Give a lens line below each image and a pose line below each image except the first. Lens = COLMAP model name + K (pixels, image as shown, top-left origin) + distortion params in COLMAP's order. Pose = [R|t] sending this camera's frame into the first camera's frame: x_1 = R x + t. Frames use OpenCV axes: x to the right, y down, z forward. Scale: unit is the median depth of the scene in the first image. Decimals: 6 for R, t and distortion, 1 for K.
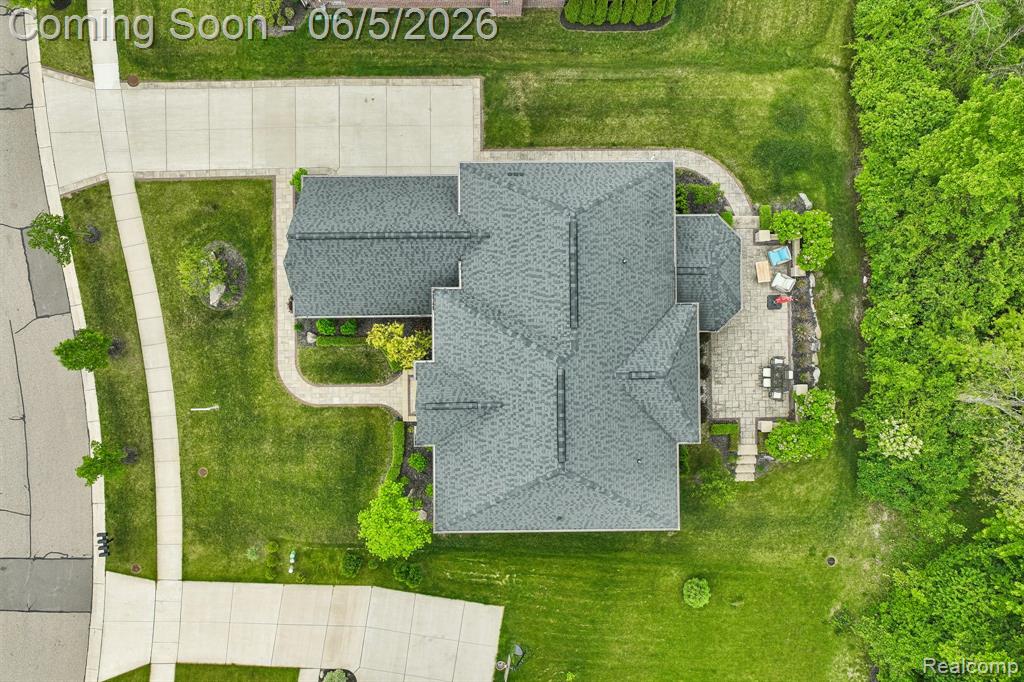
lens RADIAL K [[723.8, 0, 511.8], [0, 723.8, 335.1], [0, 0, 1]] dist [-0.001904, 0.006036]
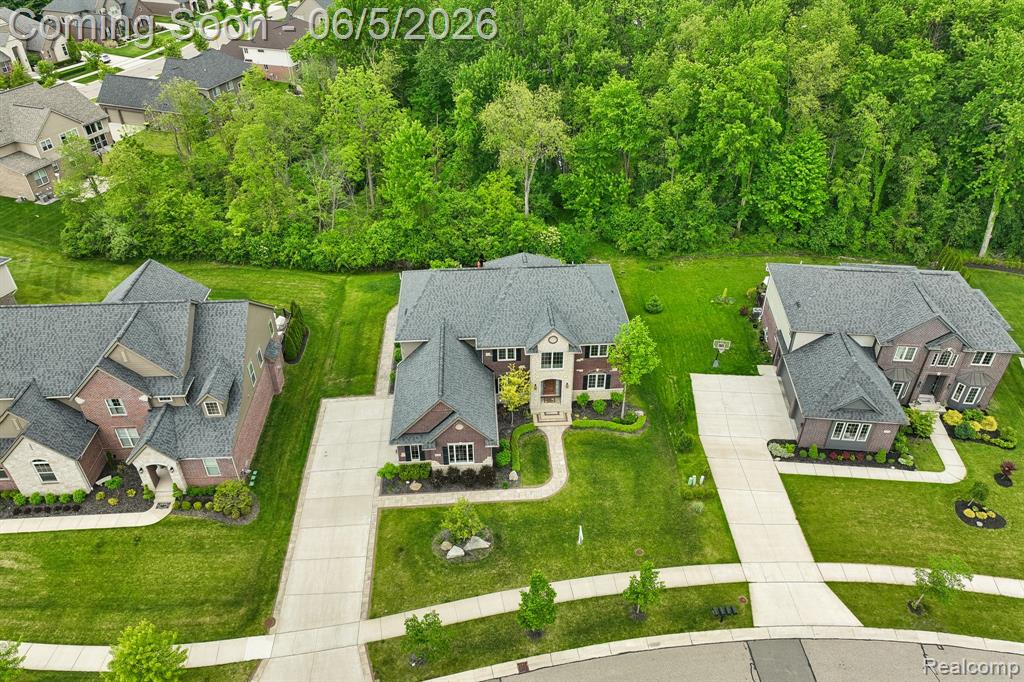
lens RADIAL K [[723.8, 0, 511.8], [0, 723.8, 335.1], [0, 0, 1]] dist [-0.001904, 0.006036]
pose [[-0.049023, -0.582877, 0.811080, -1.128004], [0.998781, -0.023866, 0.043216, -0.046961], [-0.005833, 0.812210, 0.583337, 0.080776]]
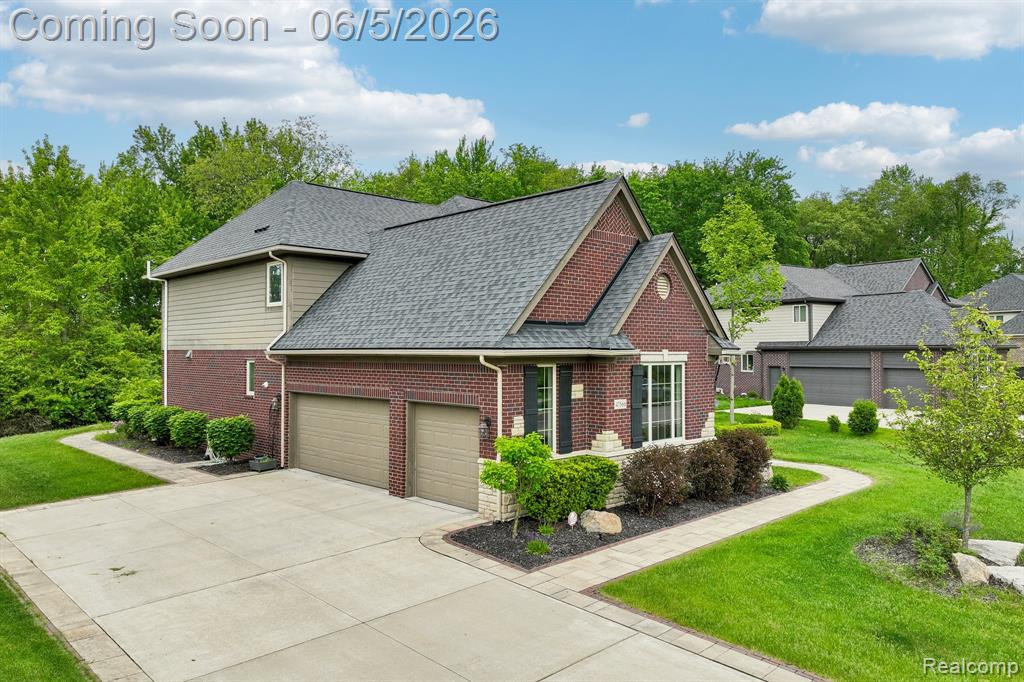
lens RADIAL K [[723.8, 0, 511.8], [0, 723.8, 335.1], [0, 0, 1]] dist [-0.001904, 0.006036]
pose [[-0.687508, 0.002007, 0.726174, -0.485978], [0.725976, 0.025422, 0.687250, -0.405276], [-0.017081, 0.999675, -0.018935, 0.916445]]
